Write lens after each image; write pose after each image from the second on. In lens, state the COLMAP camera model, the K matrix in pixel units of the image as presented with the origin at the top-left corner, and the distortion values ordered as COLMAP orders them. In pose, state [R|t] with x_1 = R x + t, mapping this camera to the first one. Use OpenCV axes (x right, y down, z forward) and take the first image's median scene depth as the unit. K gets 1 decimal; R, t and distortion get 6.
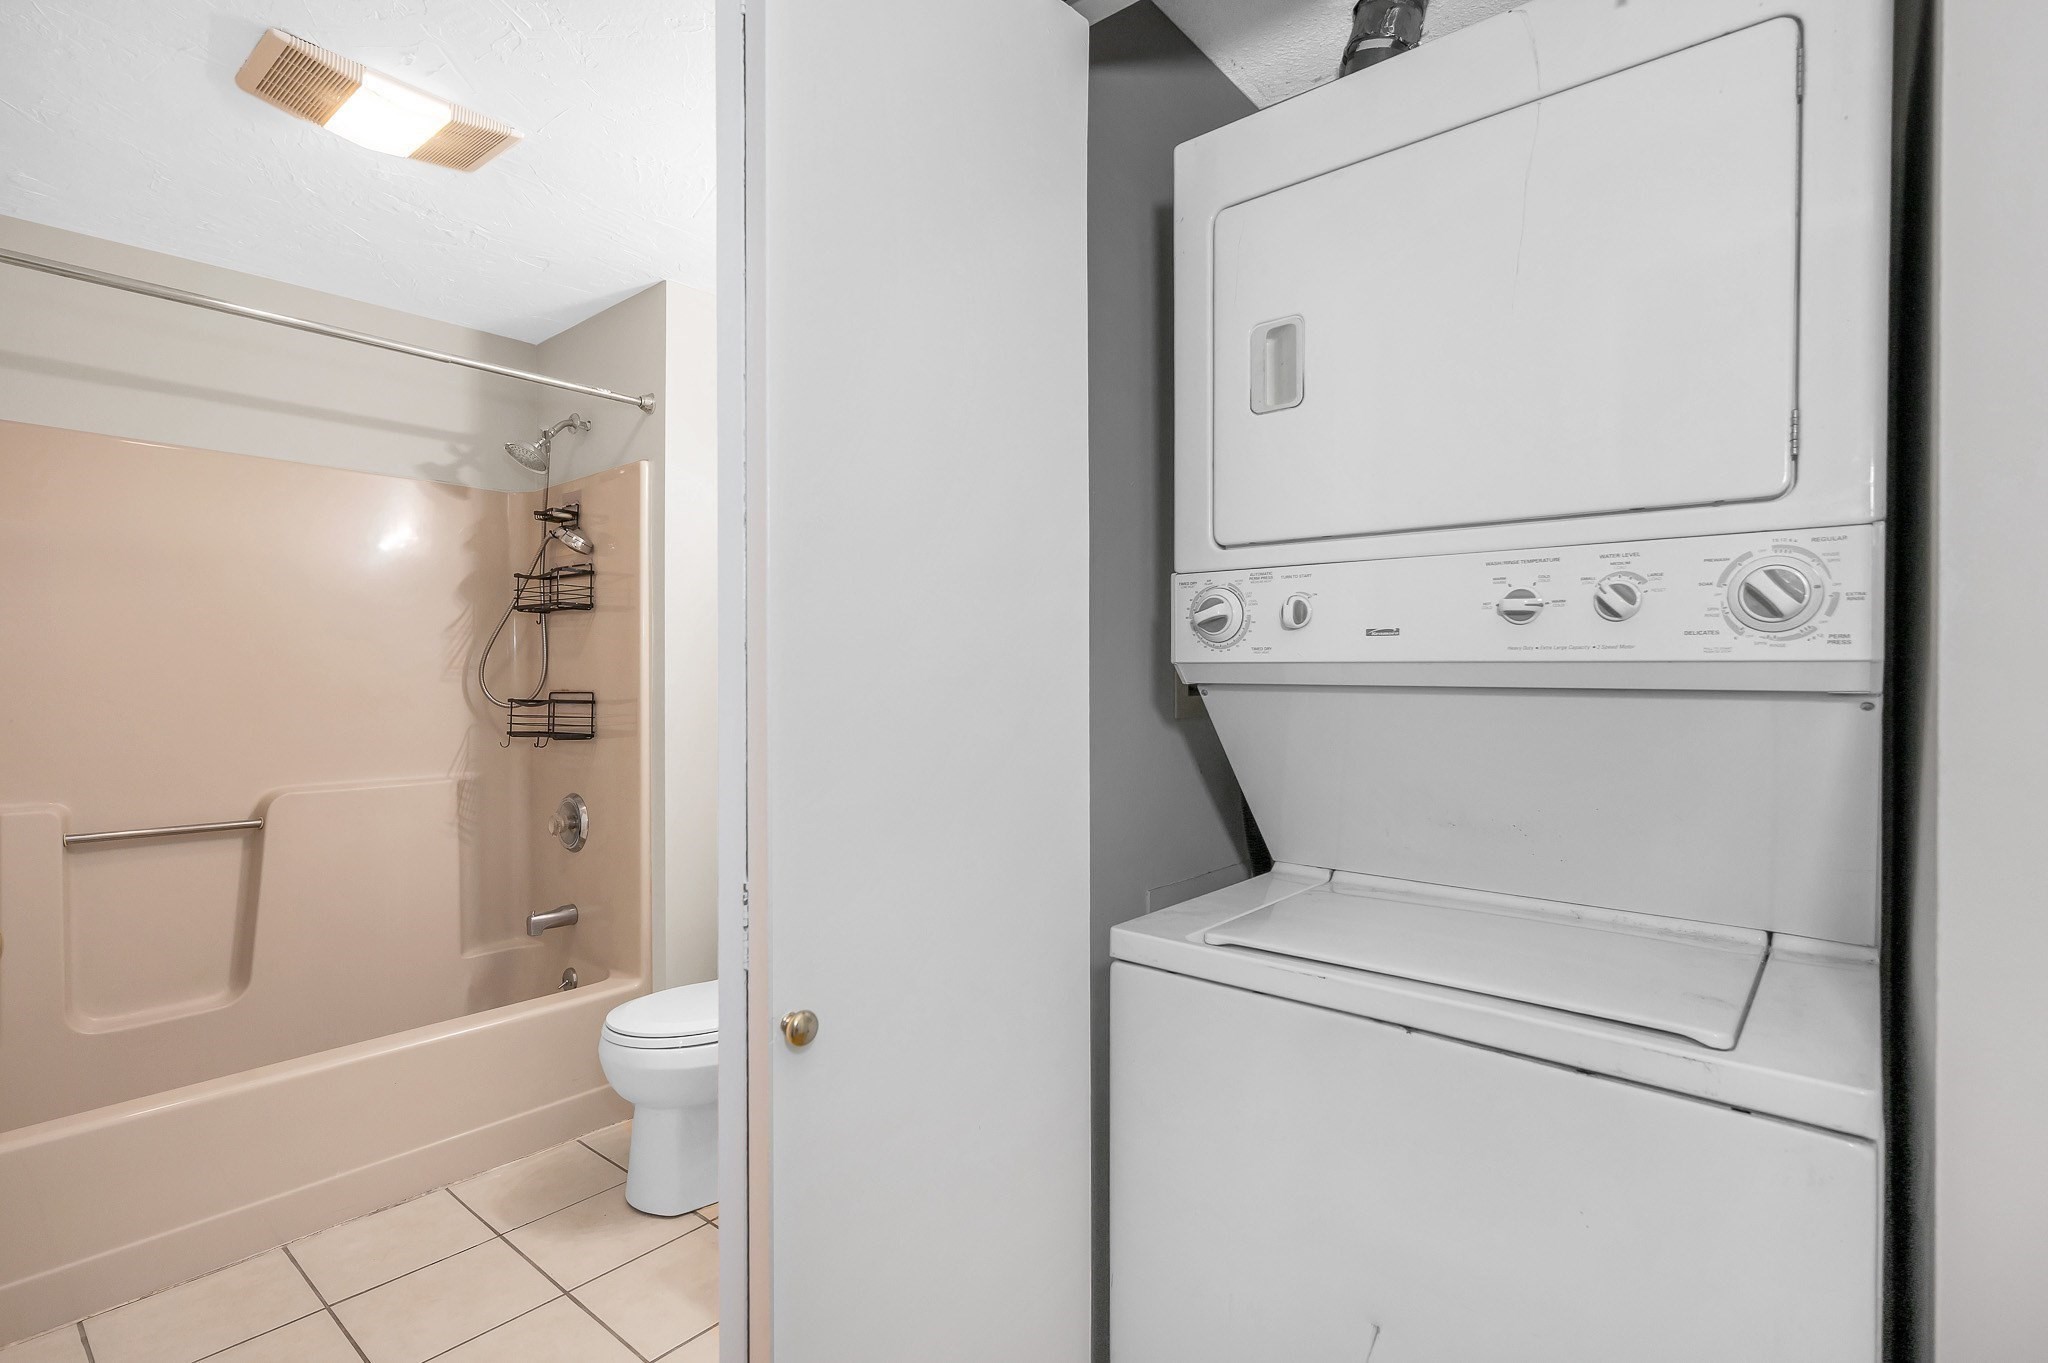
lens RADIAL K [[997.2, 0, 965.0], [0, 997.2, 692.0], [0, 0, 1]] dist [-0.001220, -0.000233]
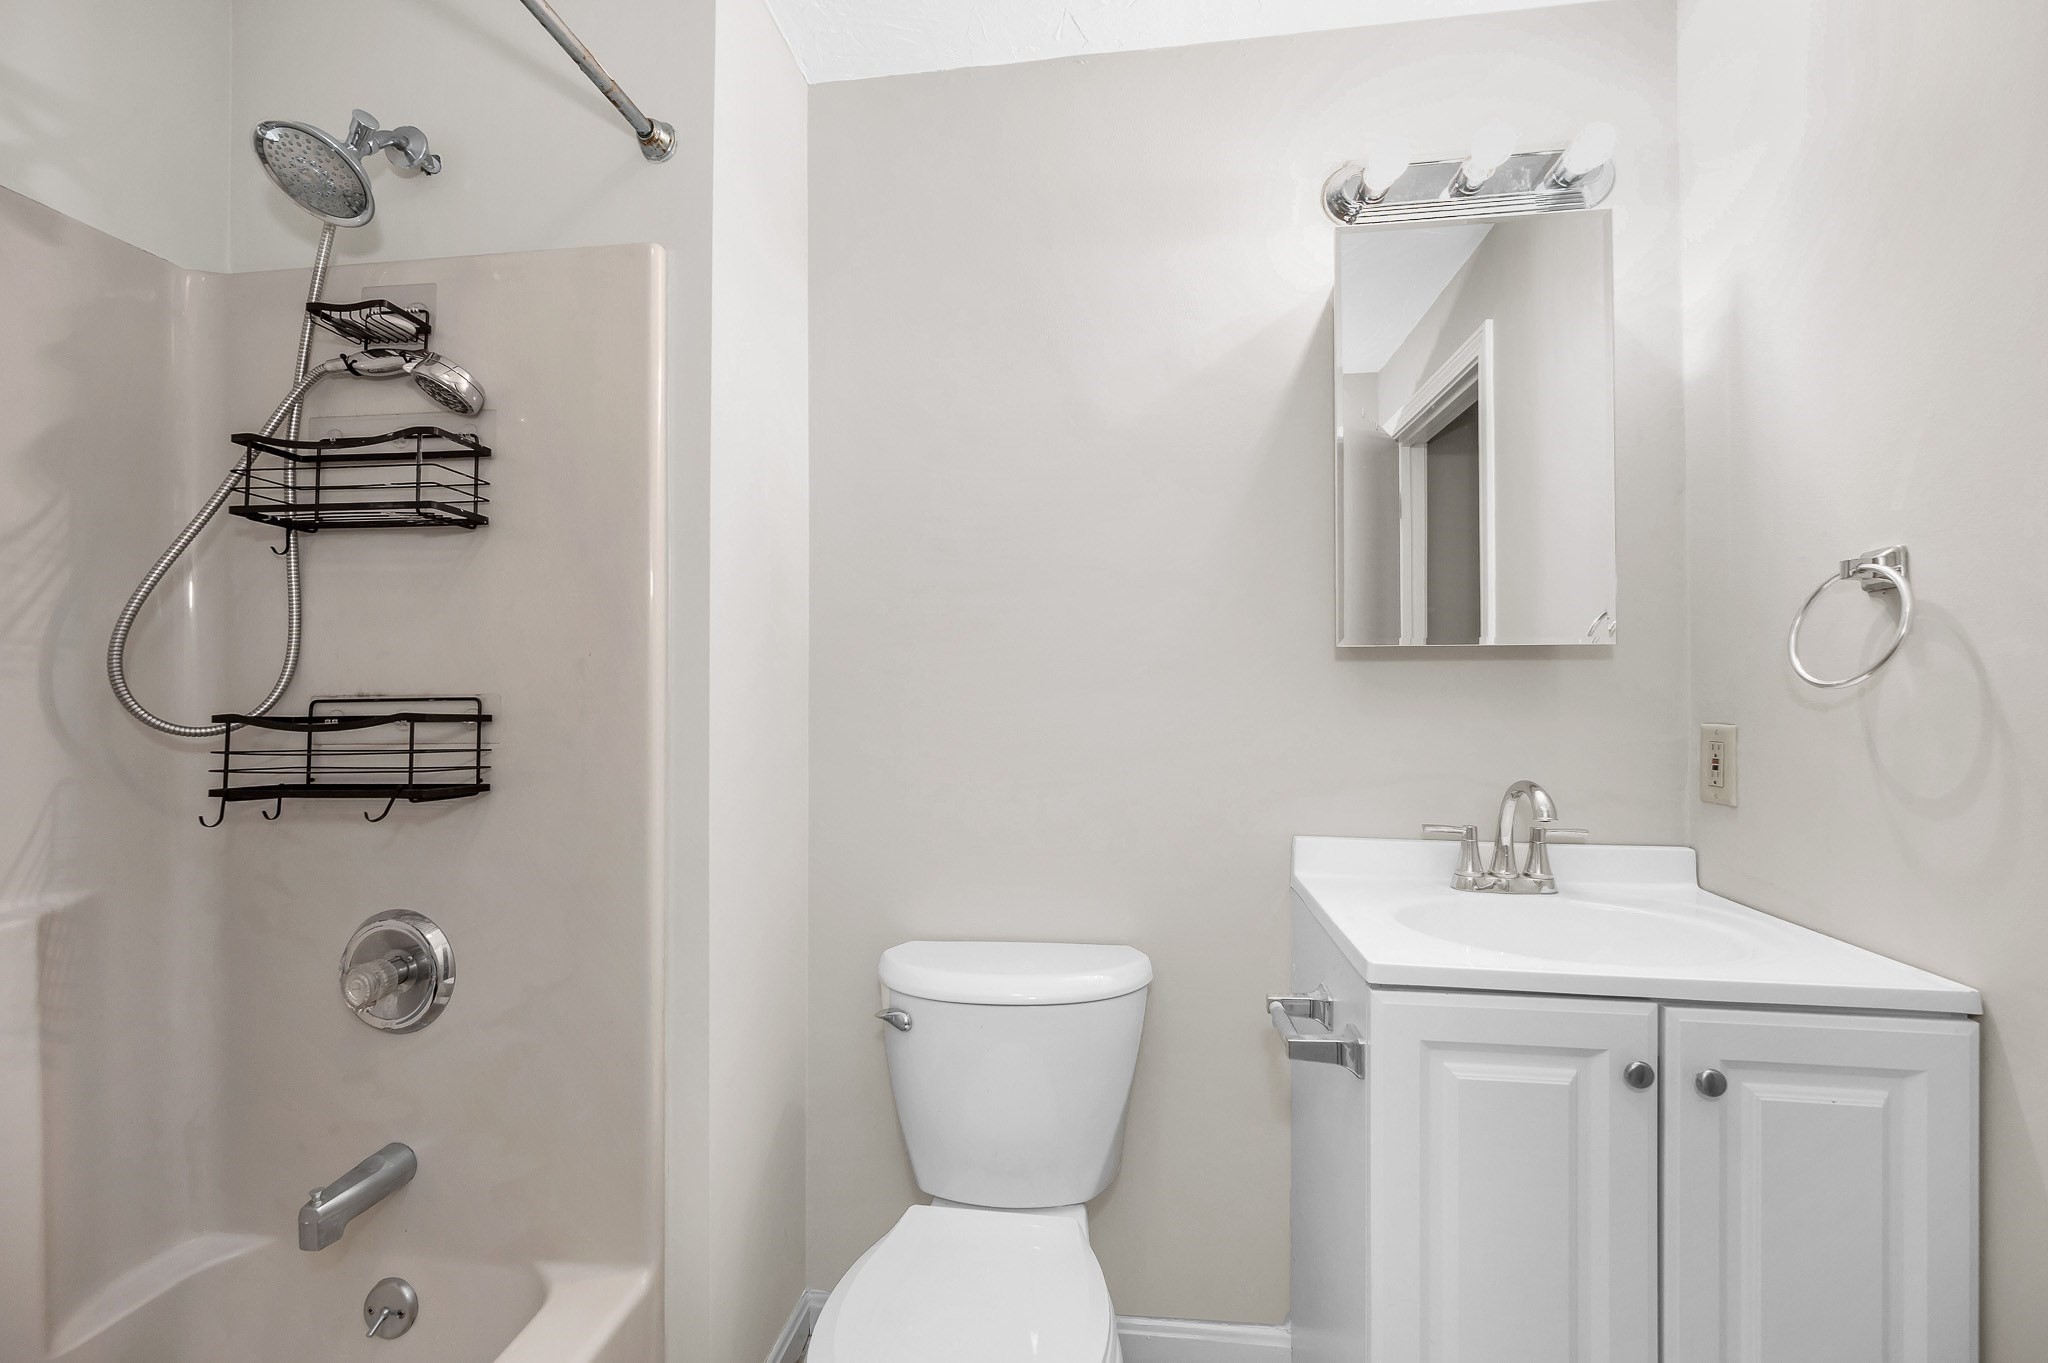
lens RADIAL K [[868.4, 0, 1025.3], [0, 868.4, 690.2], [0, 0, 1]] dist [-0.004727, -0.000351]
pose [[0.818204, 0.002119, 0.574924, -0.403901], [0.009998, 0.999790, -0.017913, 0.006596], [-0.574841, 0.020405, 0.818011, 0.509088]]
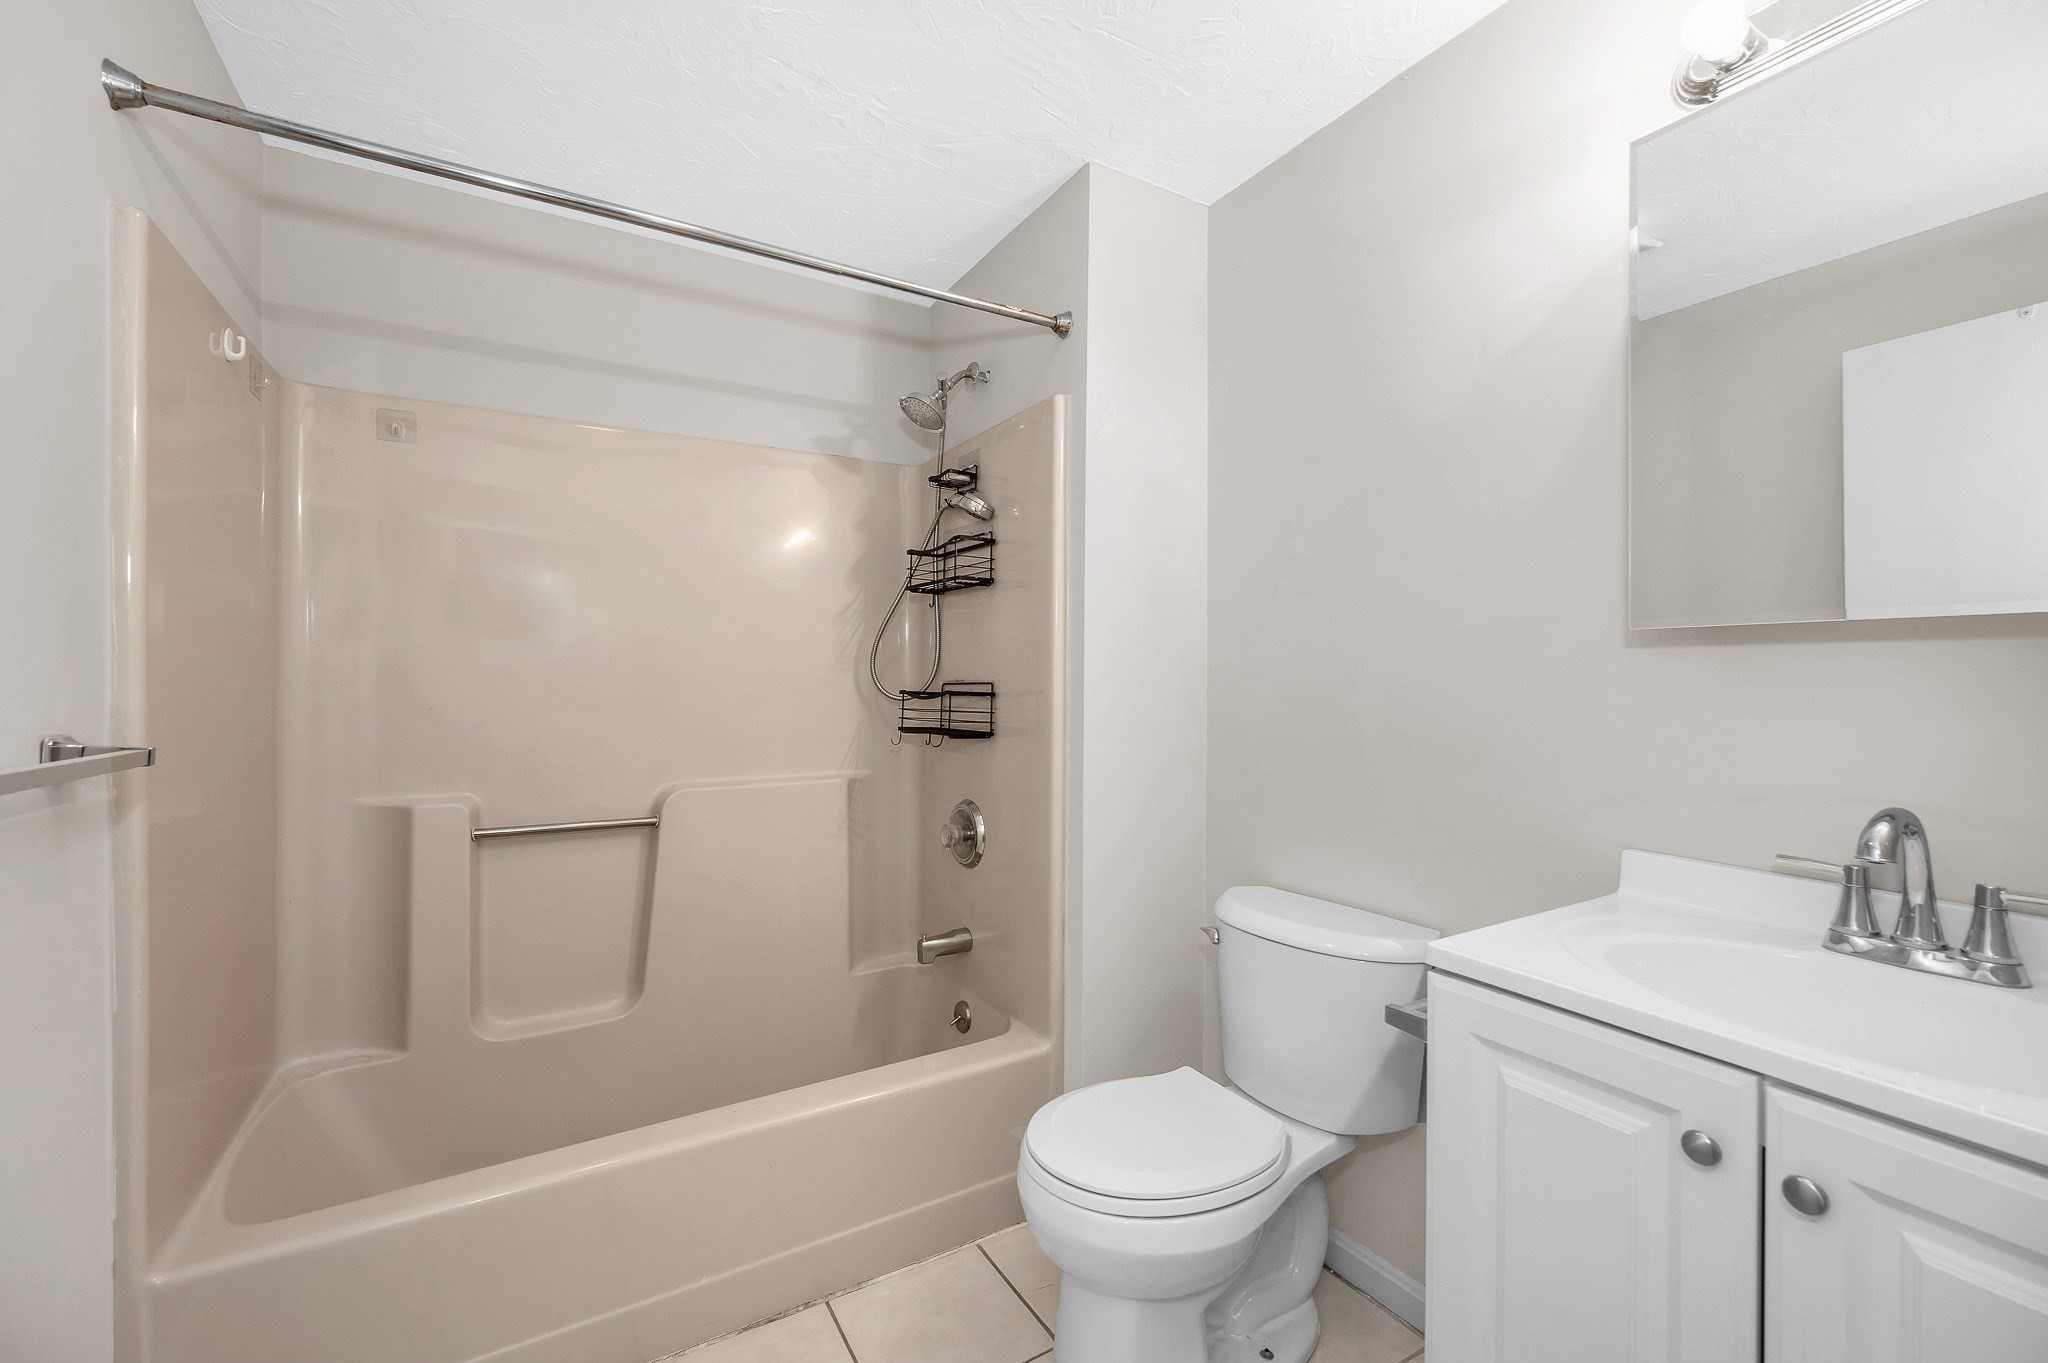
lens RADIAL K [[840.0, 0, 986.1], [0, 840.0, 683.1], [0, 0, 1]] dist [0.000751, -0.000185]
pose [[0.949820, 0.004129, -0.312770, -0.157204], [-0.007332, 0.999932, -0.009066, 0.006992], [0.312712, 0.010905, 0.949786, 0.325453]]
